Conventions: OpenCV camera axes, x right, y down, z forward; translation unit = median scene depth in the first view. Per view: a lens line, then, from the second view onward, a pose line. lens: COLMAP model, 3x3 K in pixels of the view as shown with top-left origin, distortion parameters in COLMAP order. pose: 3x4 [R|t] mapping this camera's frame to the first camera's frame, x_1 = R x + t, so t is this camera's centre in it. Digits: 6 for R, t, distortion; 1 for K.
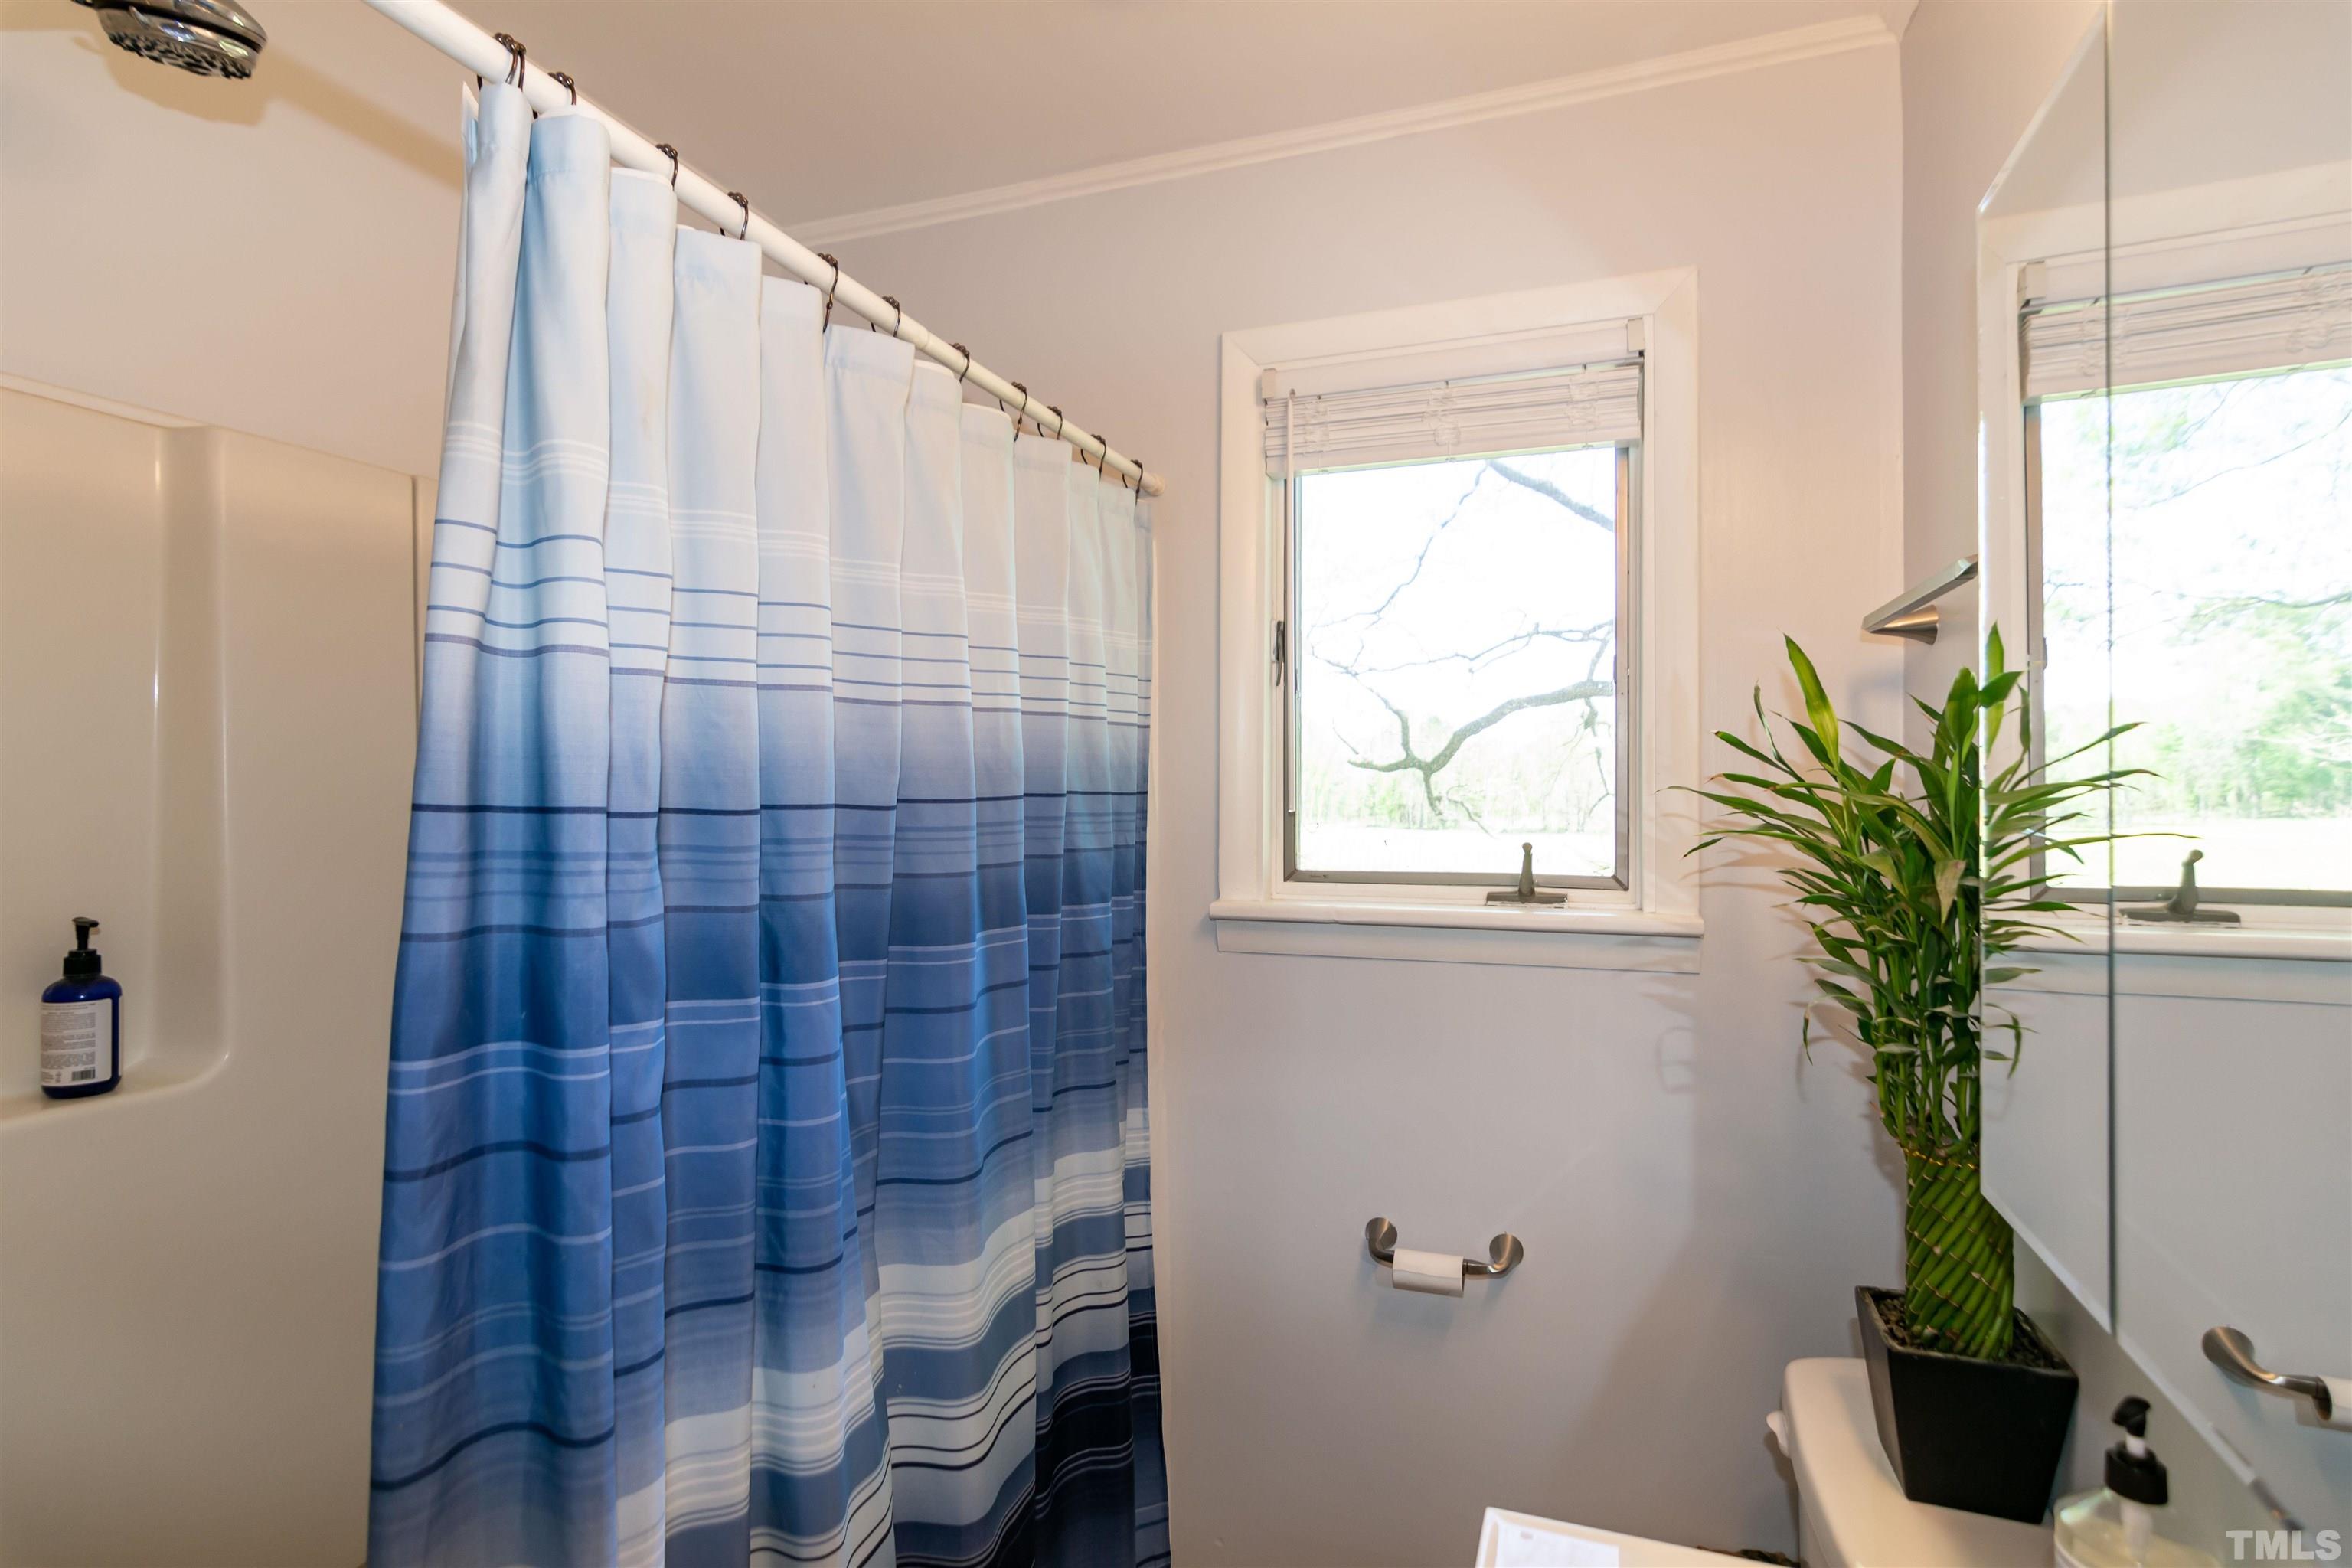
lens RADIAL K [[1146.2, 0, 1182.0], [0, 1146.2, 780.6], [0, 0, 1]] dist [-0.003124, 0.004781]
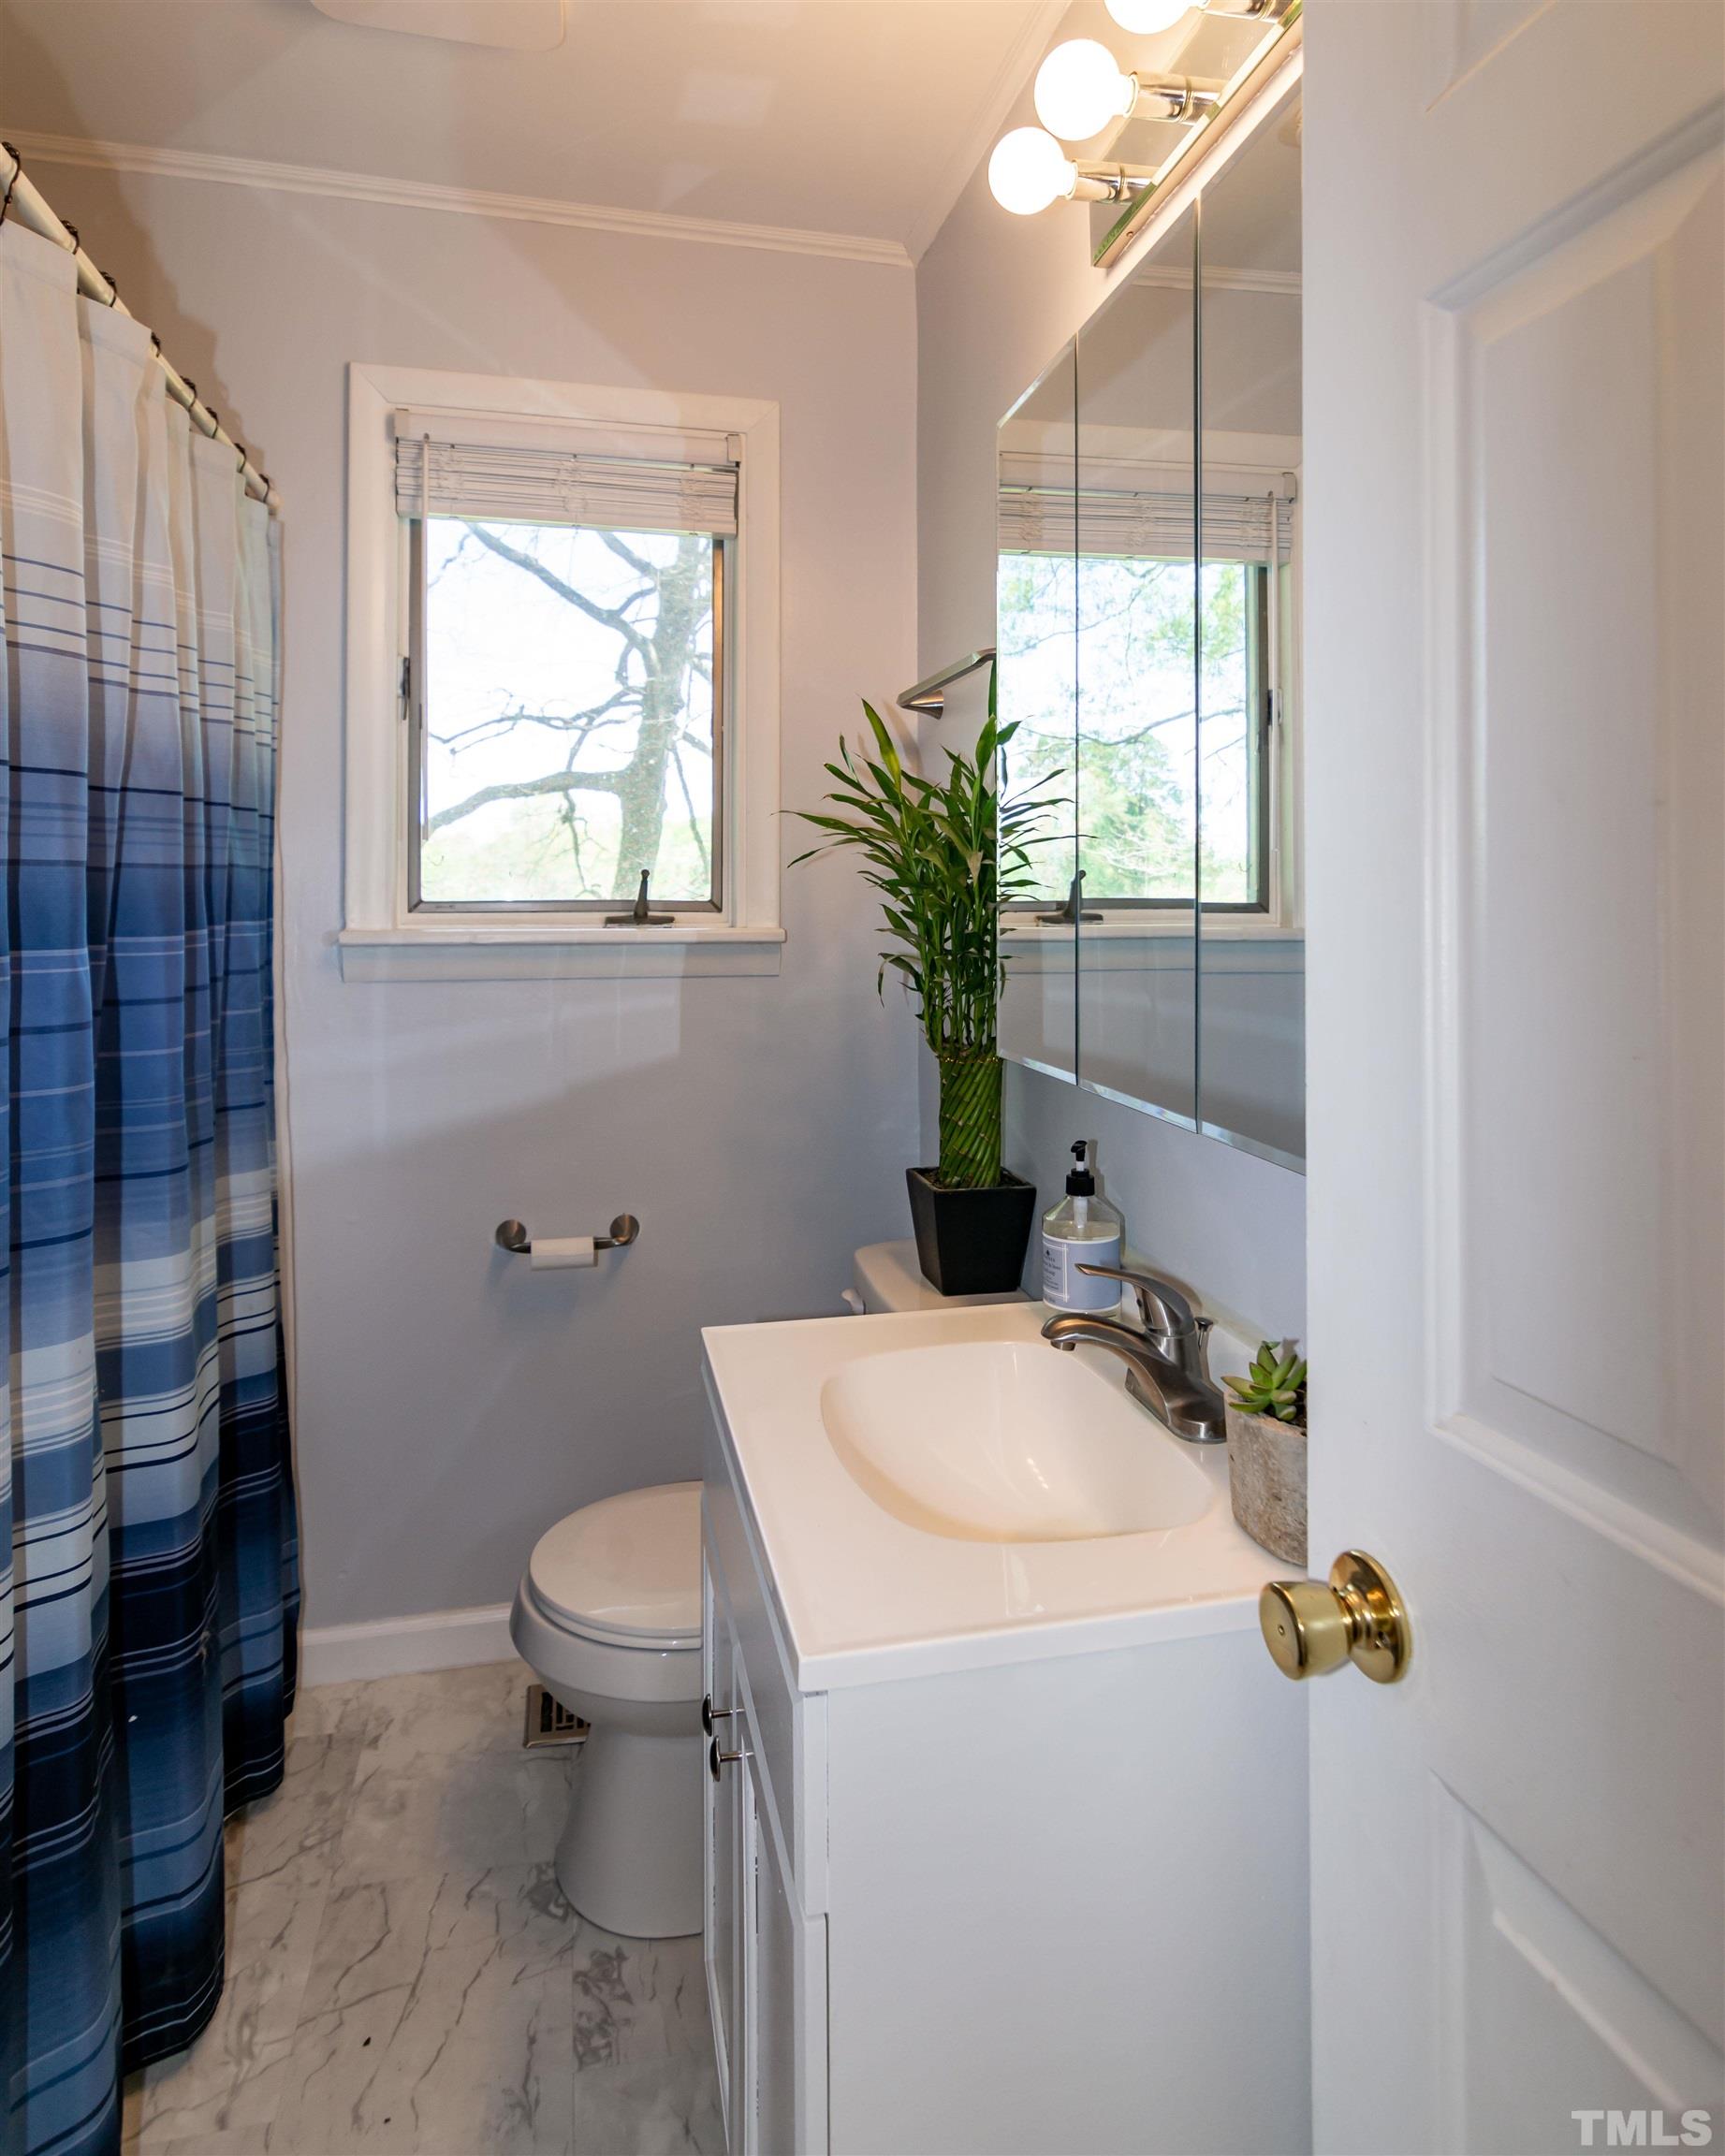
lens RADIAL K [[1257.2, 0, 860.4], [0, 1257.2, 871.8], [0, 0, 1]] dist [-0.002616, -0.000394]
pose [[0.836757, 0.010334, 0.547478, -0.207297], [-0.006029, 0.999935, -0.009660, 0.067001], [-0.547542, 0.004783, 0.836765, -0.171833]]
